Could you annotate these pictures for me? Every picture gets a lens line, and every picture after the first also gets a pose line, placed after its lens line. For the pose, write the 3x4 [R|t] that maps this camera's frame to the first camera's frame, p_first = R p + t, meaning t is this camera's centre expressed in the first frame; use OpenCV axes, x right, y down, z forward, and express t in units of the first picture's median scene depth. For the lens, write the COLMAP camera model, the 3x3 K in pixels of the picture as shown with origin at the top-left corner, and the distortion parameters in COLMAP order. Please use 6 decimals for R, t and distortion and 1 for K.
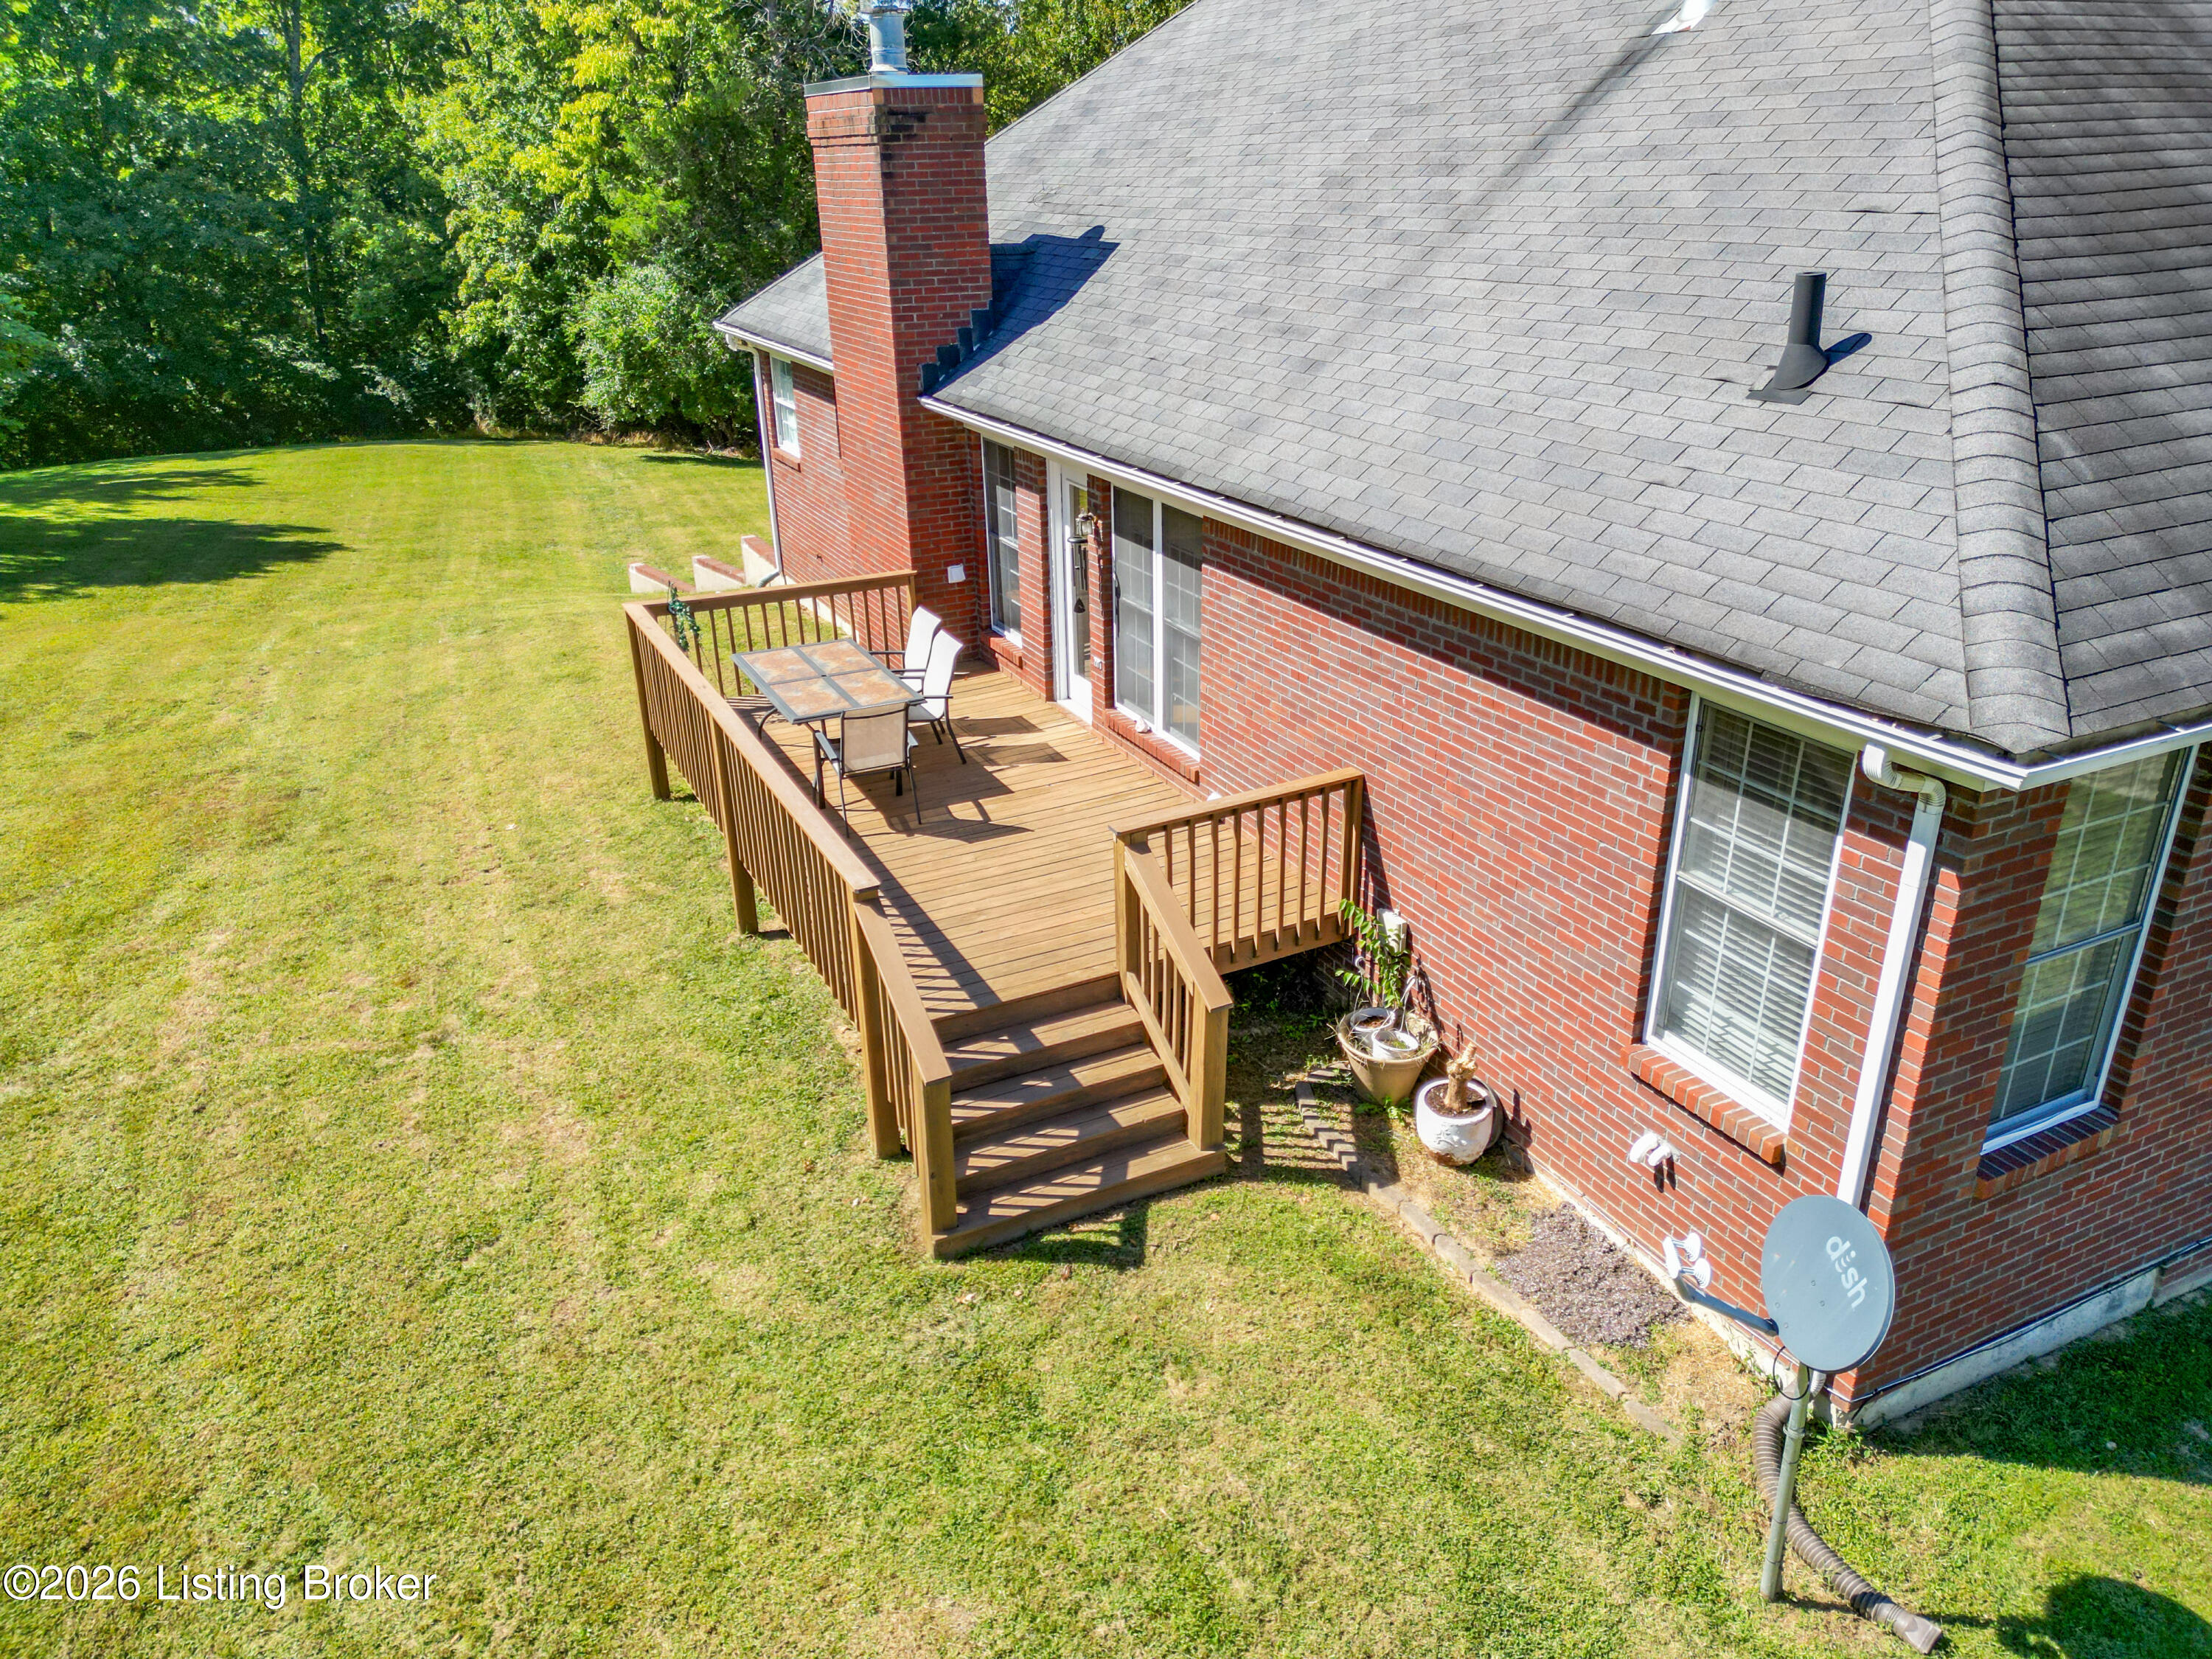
lens RADIAL K [[1536.5, 0, 1109.5], [0, 1536.5, 837.8], [0, 0, 1]] dist [0.051428, -0.049469]
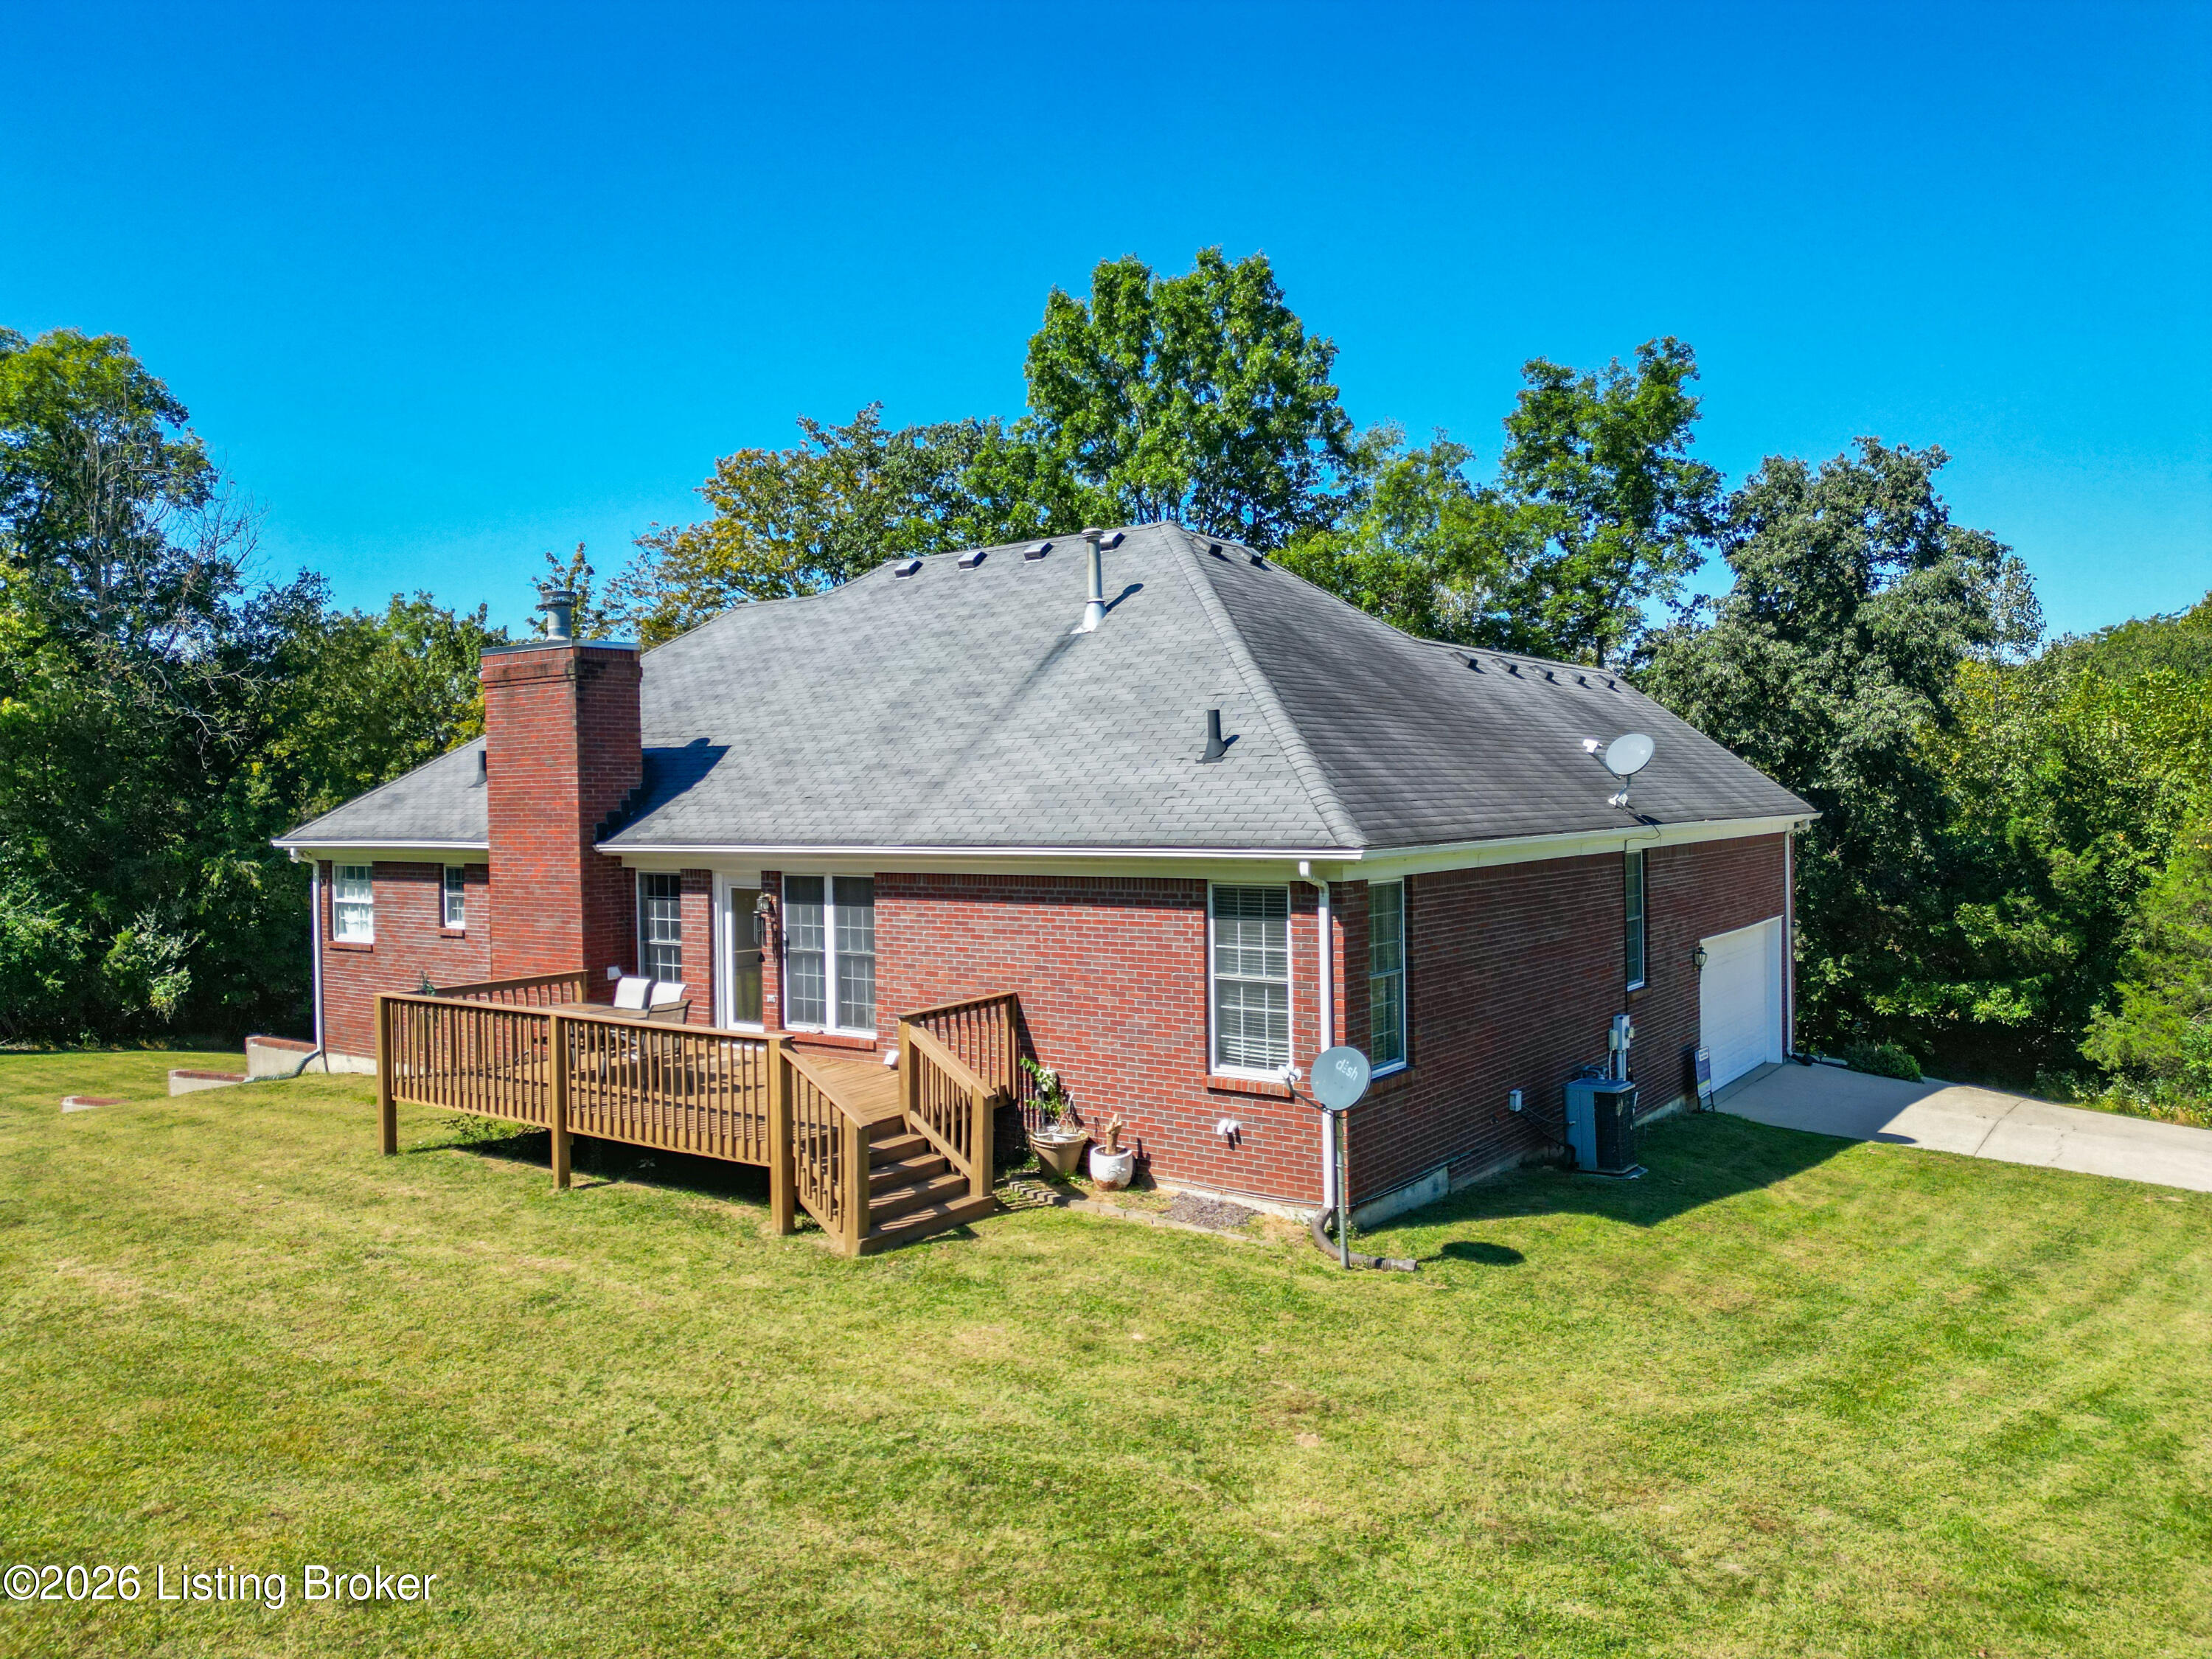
lens RADIAL K [[1530.5, 0, 1106.0], [0, 1530.5, 829.5], [0, 0, 1]] dist [0.111469, -0.162165]
pose [[0.882406, -0.003656, 0.470475, -0.594932], [0.187693, 0.919689, -0.344883, 0.433917], [-0.431430, 0.392631, 0.812225, -0.548511]]
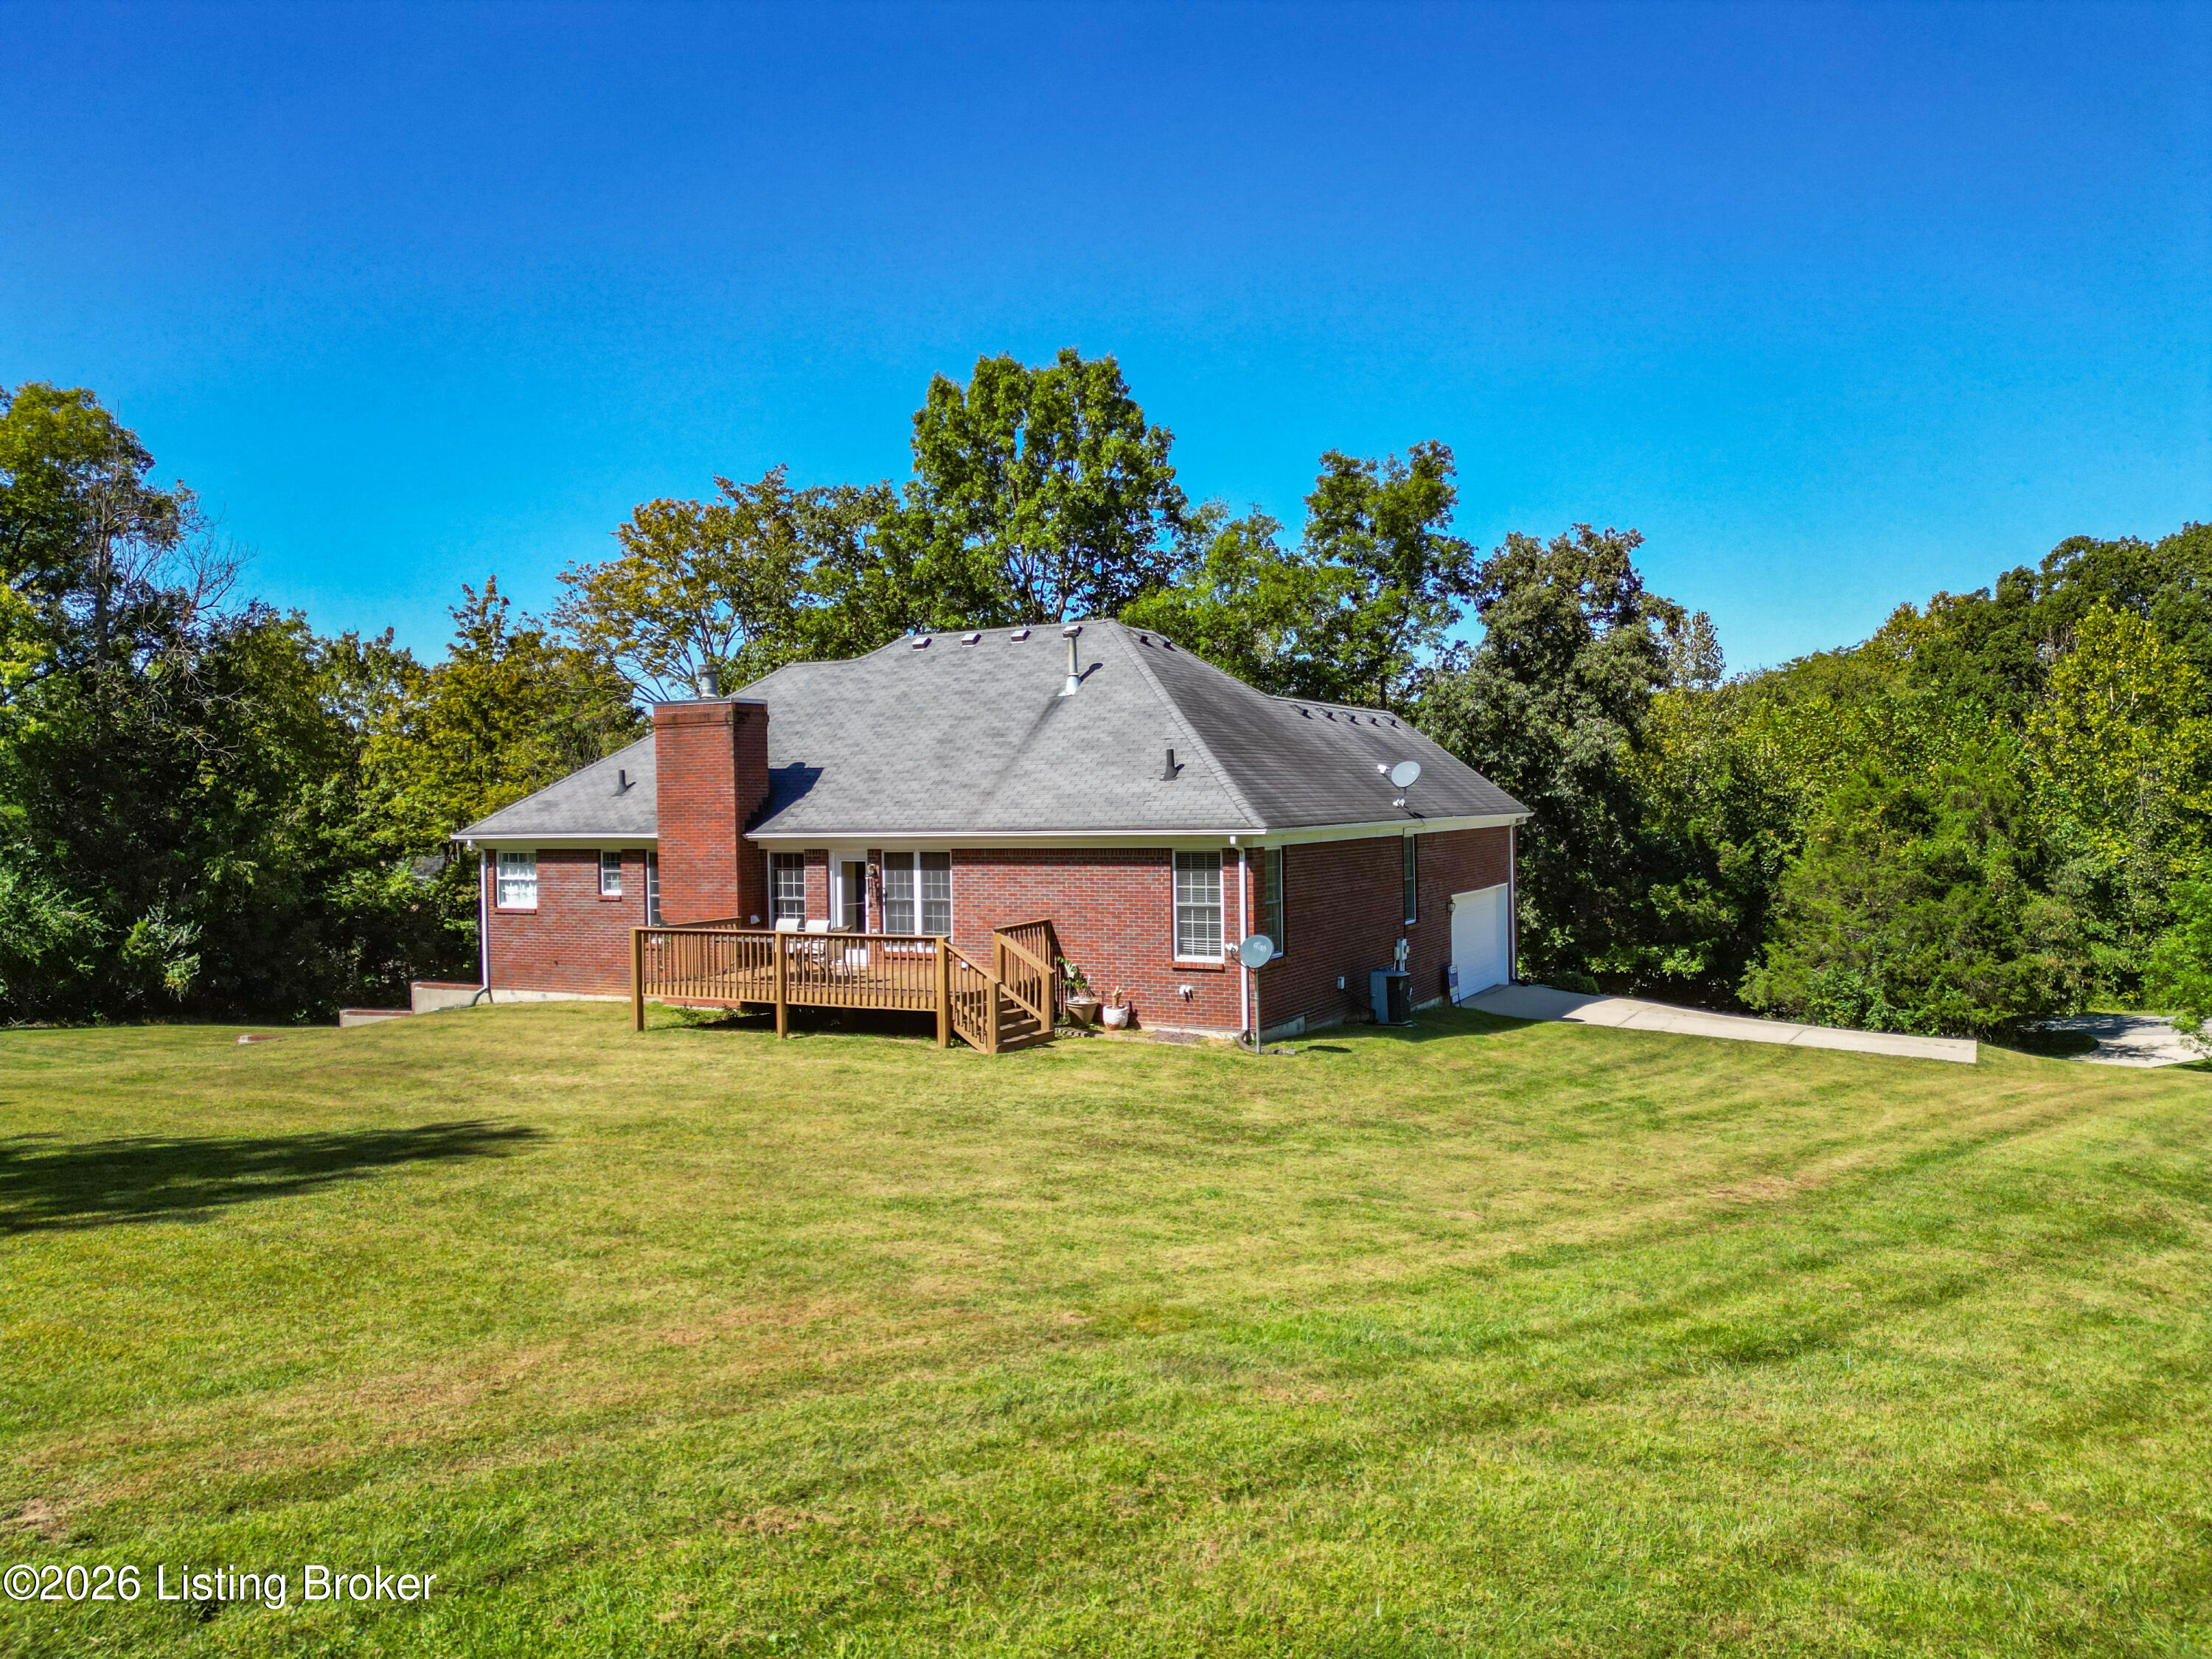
lens RADIAL K [[1530.5, 0, 1106.0], [0, 1530.5, 829.5], [0, 0, 1]] dist [0.111469, -0.162165]
pose [[0.812151, -0.004396, 0.583431, -1.511856], [0.236165, 0.916867, -0.321839, 0.801947], [-0.533514, 0.399168, 0.745673, -1.330898]]
